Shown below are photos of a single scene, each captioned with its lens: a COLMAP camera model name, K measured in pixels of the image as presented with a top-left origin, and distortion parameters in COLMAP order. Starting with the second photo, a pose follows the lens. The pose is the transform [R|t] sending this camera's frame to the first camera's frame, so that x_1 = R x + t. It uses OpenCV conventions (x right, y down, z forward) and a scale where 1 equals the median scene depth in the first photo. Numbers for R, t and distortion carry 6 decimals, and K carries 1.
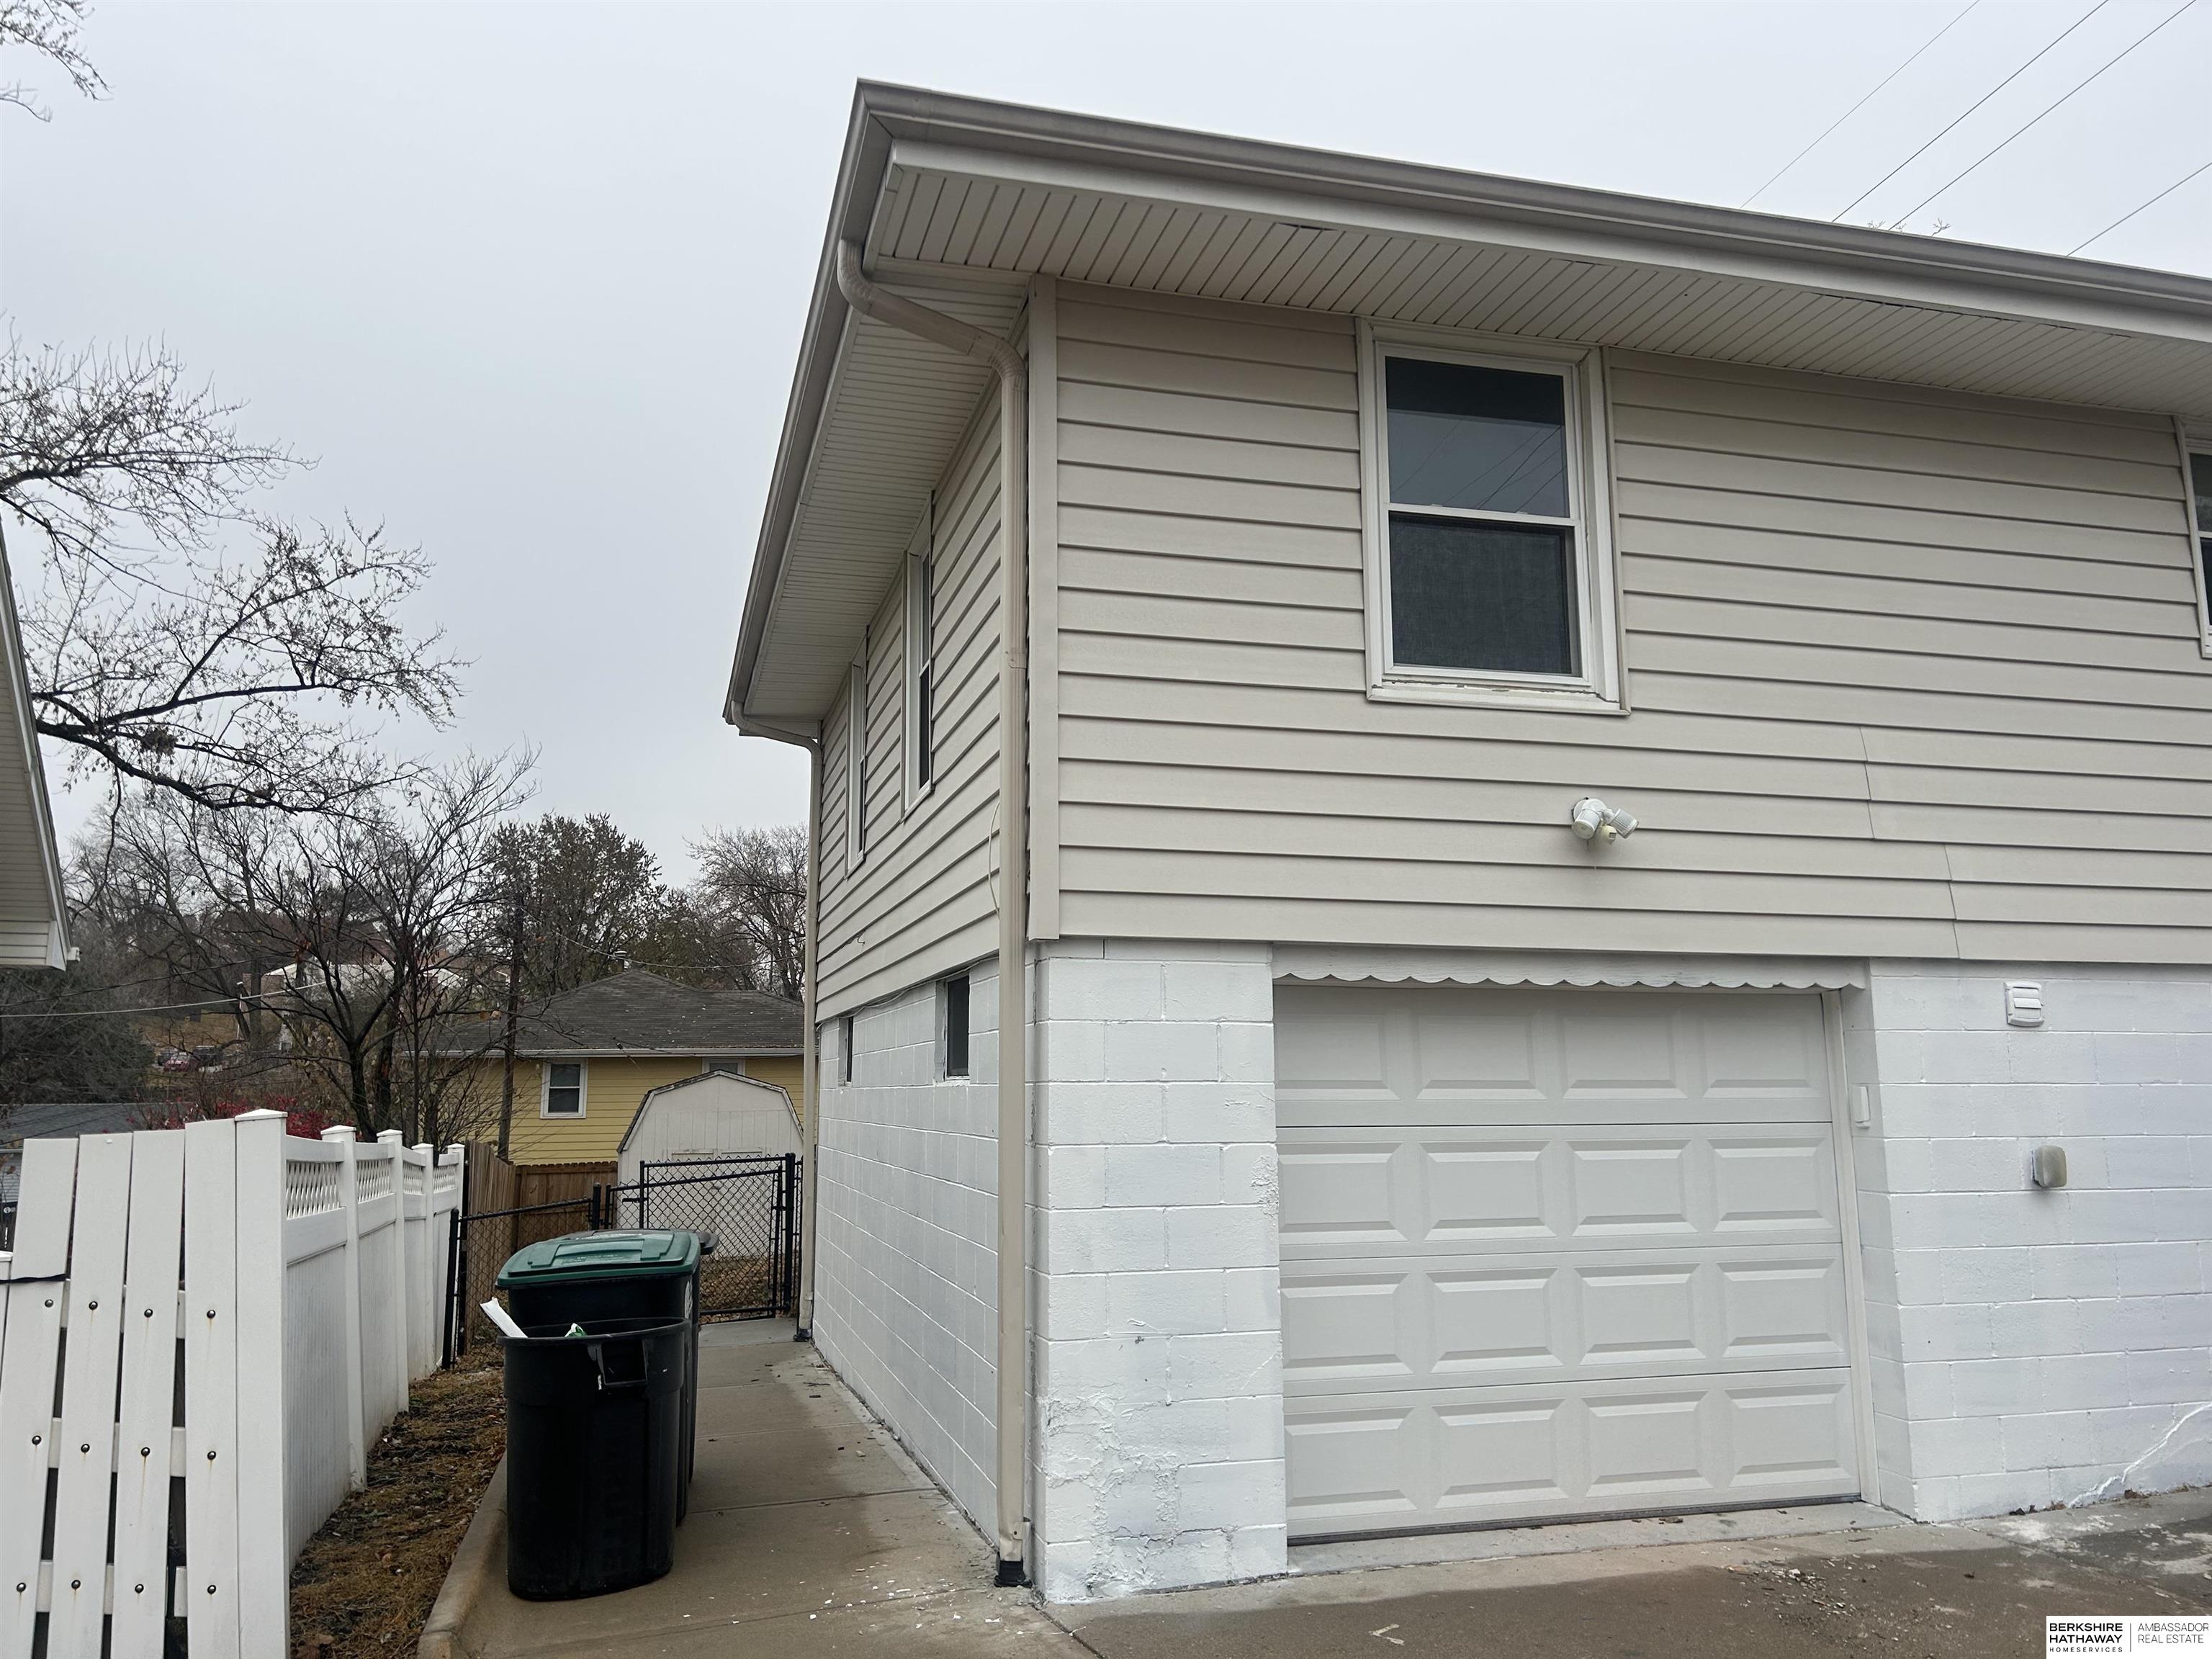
lens RADIAL K [[1658.0, 0, 1108.1], [0, 1658.0, 834.6], [0, 0, 1]] dist [0.056373, -0.061448]
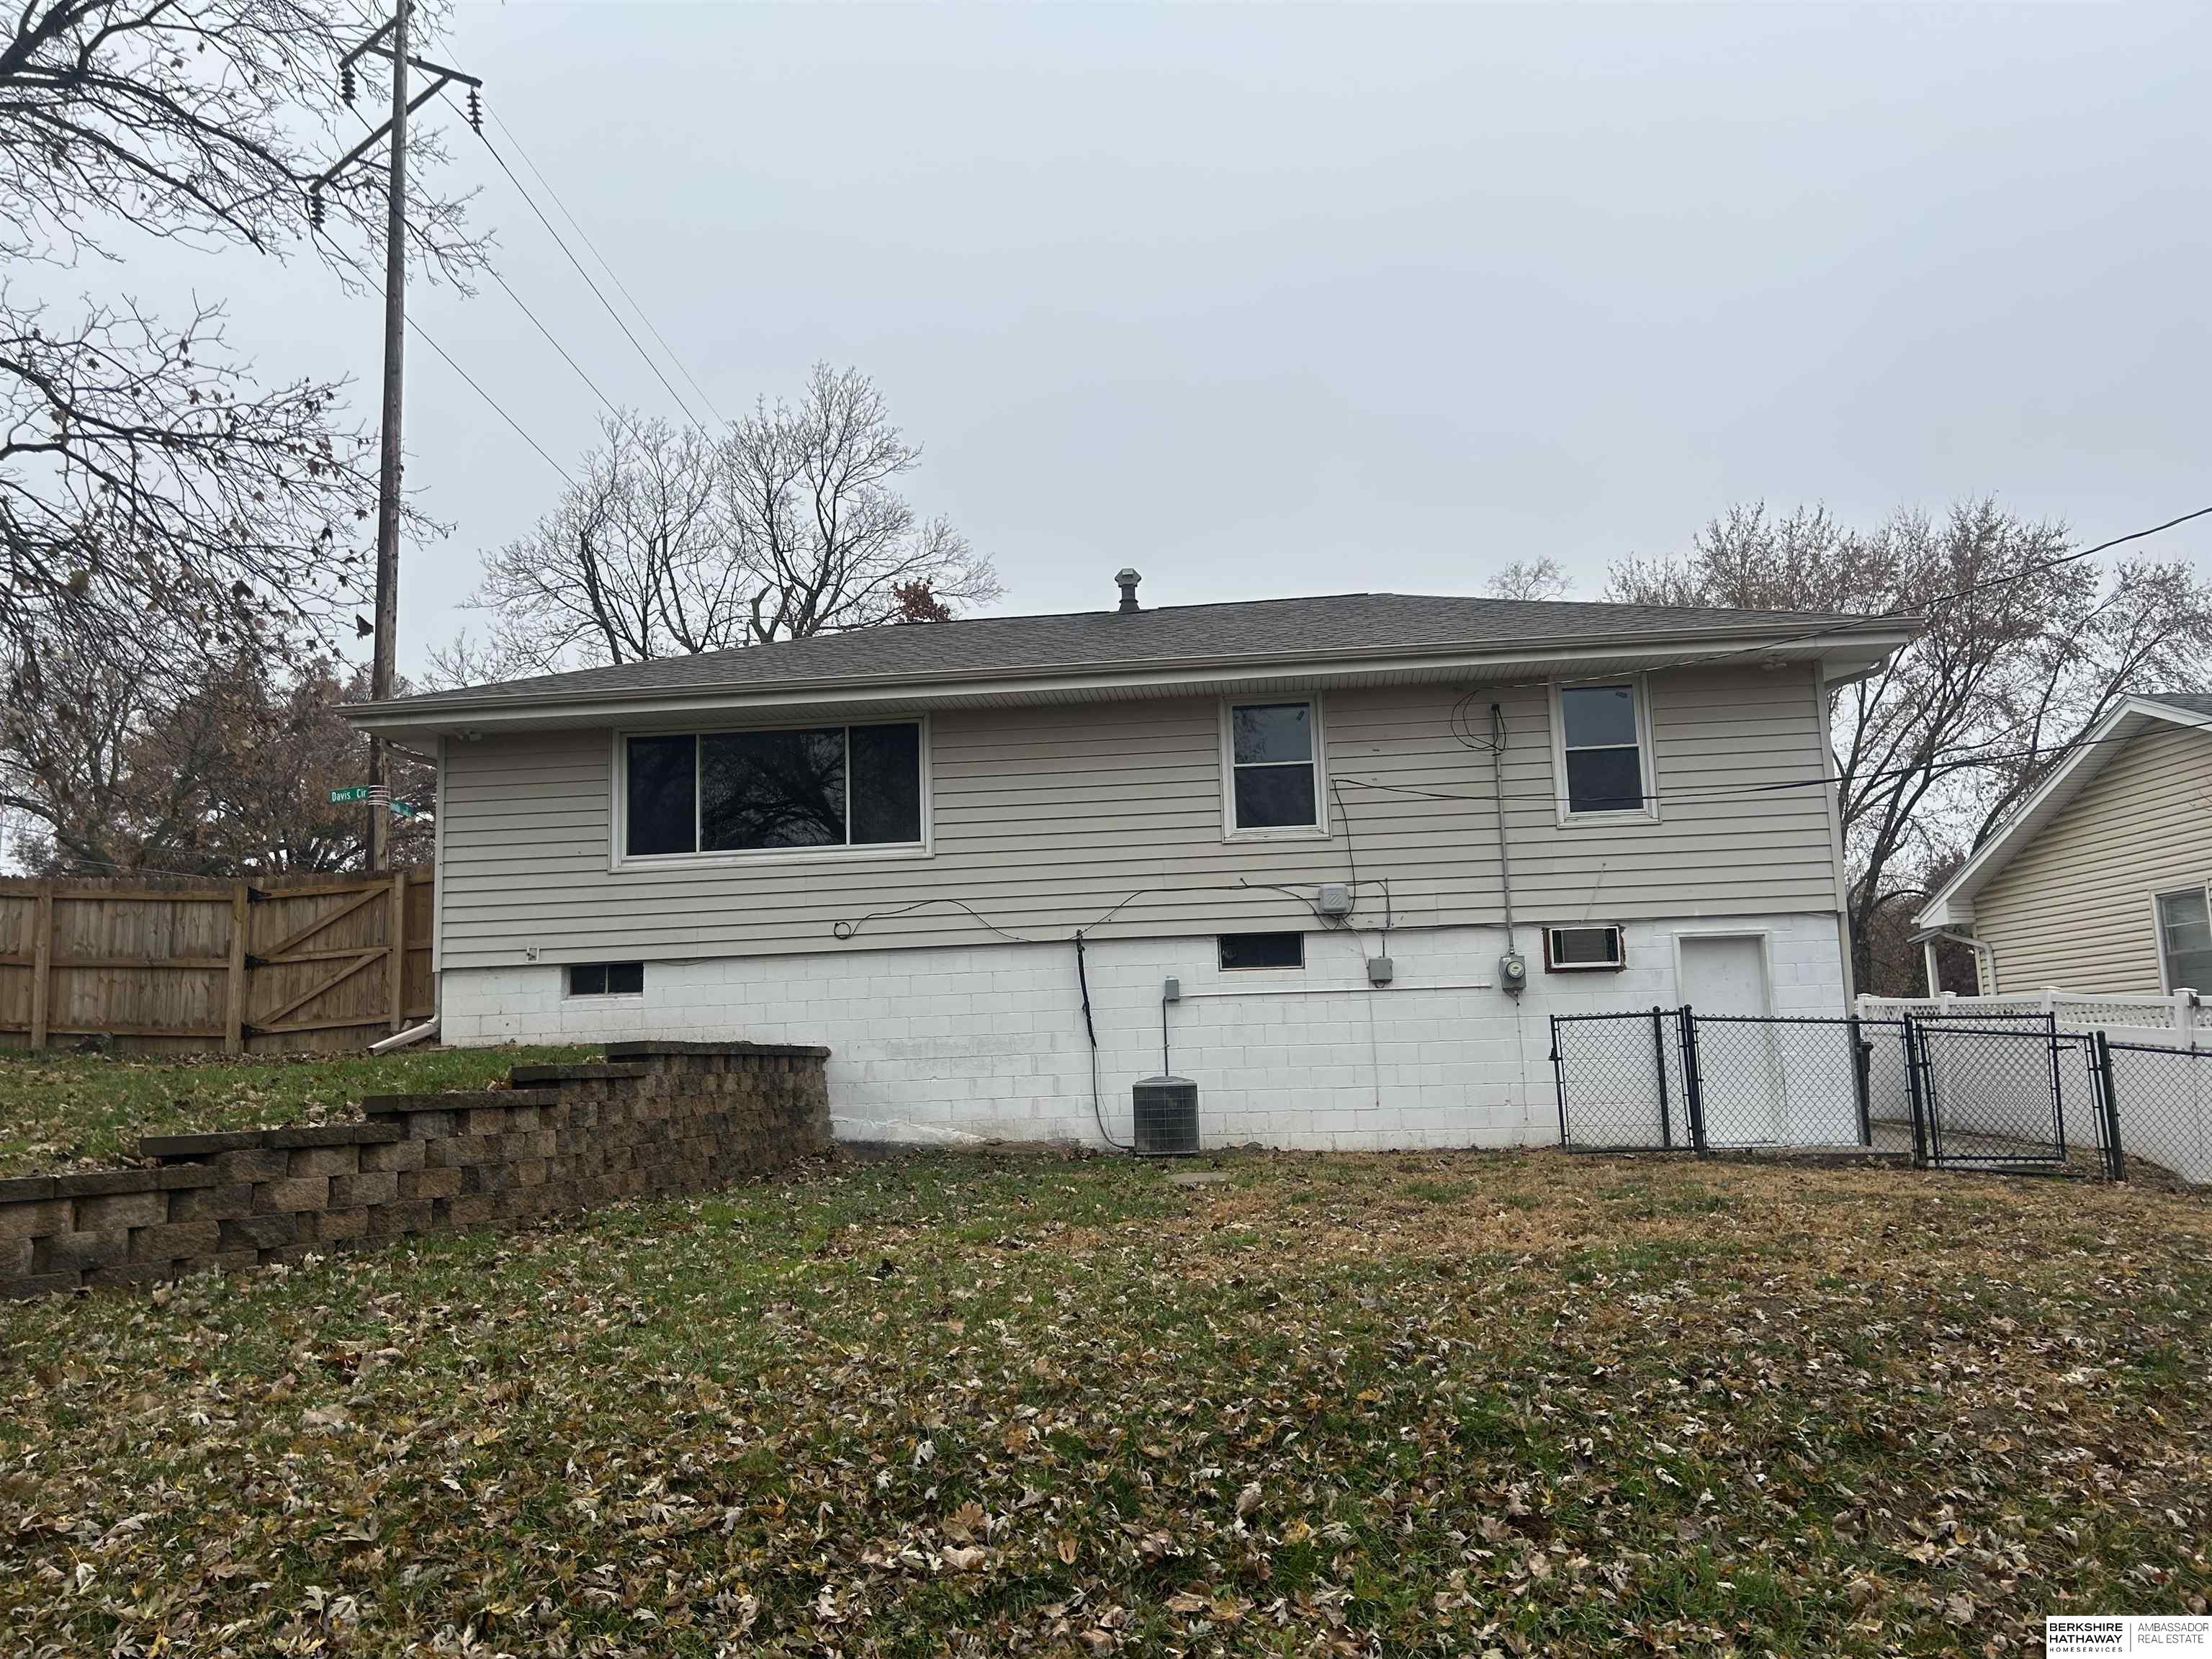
lens RADIAL K [[1658.0, 0, 1108.1], [0, 1658.0, 834.6], [0, 0, 1]] dist [0.056373, -0.061448]
pose [[0.951965, -0.070657, -0.297942, 0.748109], [0.078932, 0.996755, 0.015817, -0.147524], [0.295858, -0.038574, 0.954453, -1.535781]]
